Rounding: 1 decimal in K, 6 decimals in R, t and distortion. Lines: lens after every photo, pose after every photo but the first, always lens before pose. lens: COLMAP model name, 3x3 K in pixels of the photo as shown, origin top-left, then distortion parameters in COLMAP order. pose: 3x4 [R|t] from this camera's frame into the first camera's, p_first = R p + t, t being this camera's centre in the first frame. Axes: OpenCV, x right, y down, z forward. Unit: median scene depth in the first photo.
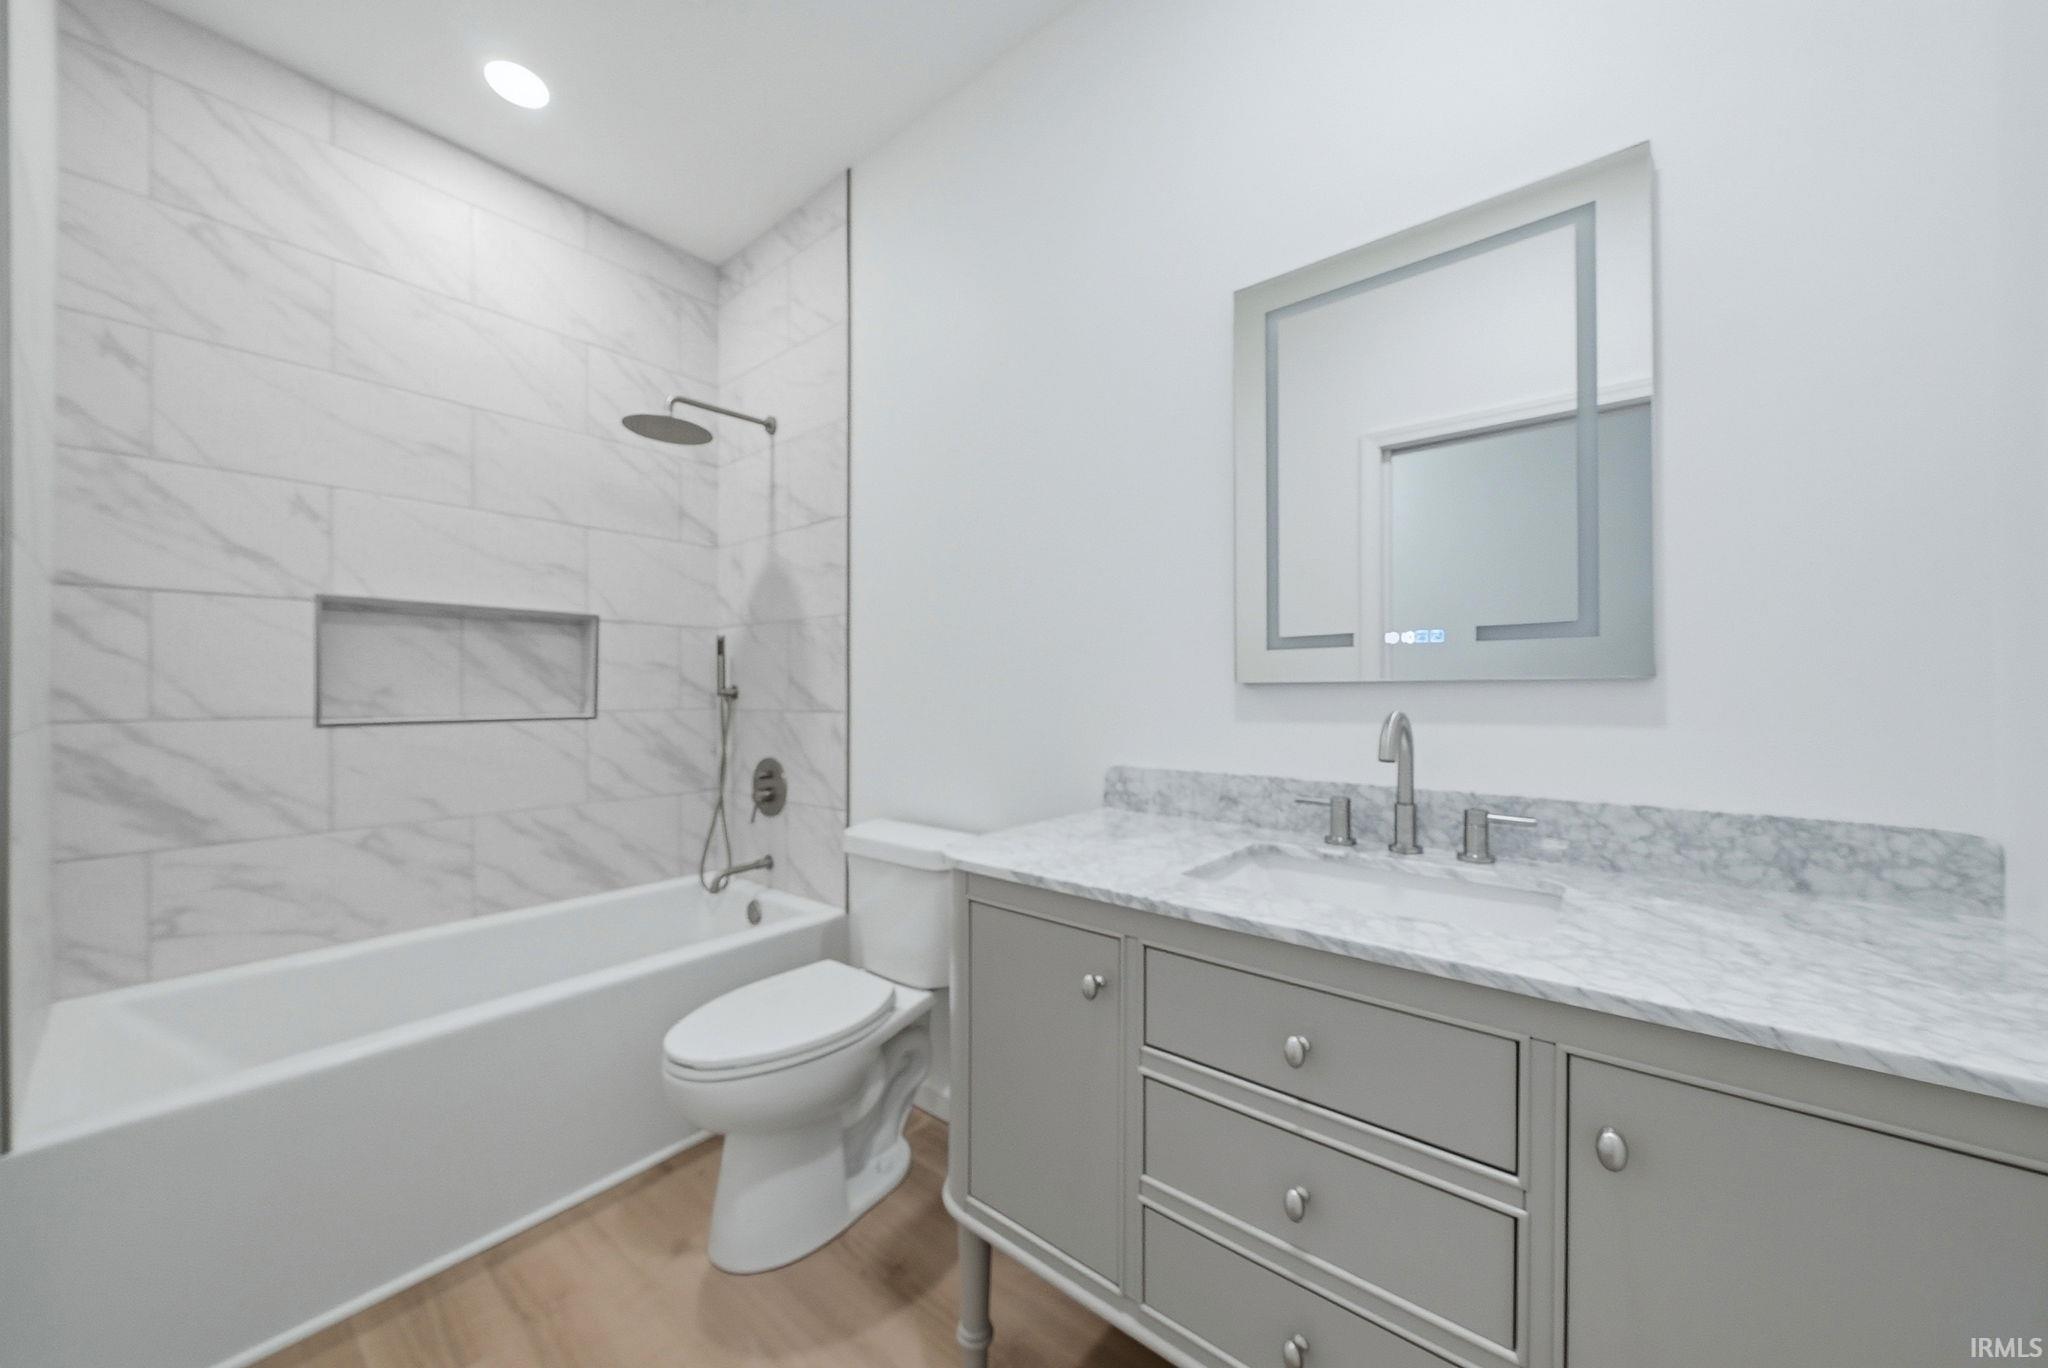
lens RADIAL K [[724.3, 0, 1027.4], [0, 724.3, 693.1], [0, 0, 1]] dist [-0.003065, 0.000114]
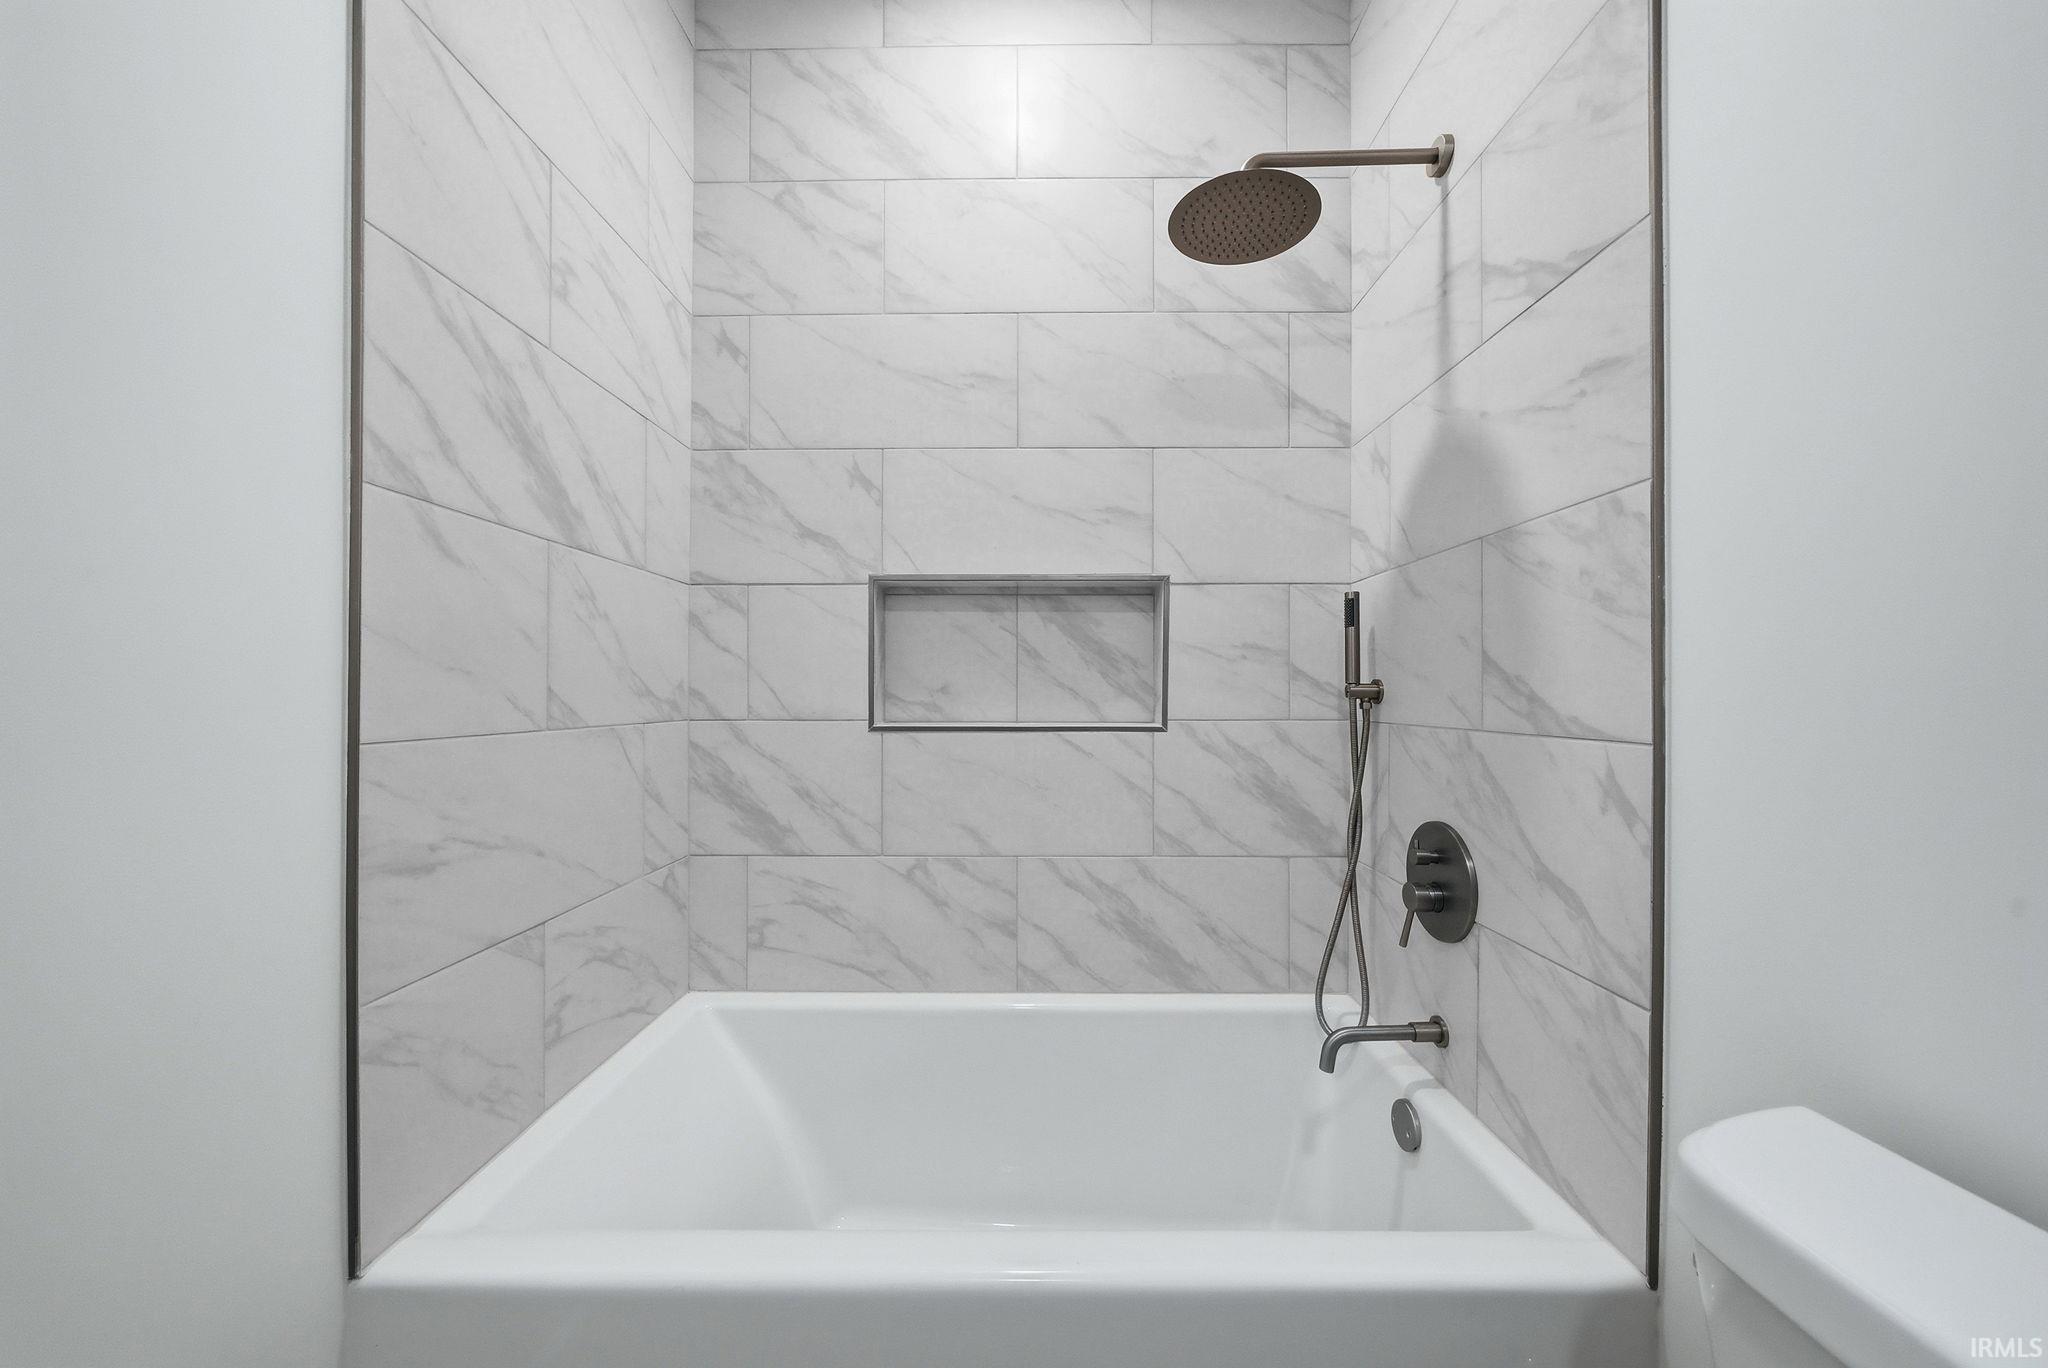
lens RADIAL K [[760.5, 0, 1023.7], [0, 760.5, 690.5], [0, 0, 1]] dist [-0.007872, -0.000055]
pose [[0.647451, -0.002161, -0.762104, -0.162481], [-0.002665, 0.999983, -0.005099, 0.002260], [0.762102, 0.005332, 0.647435, 0.500240]]
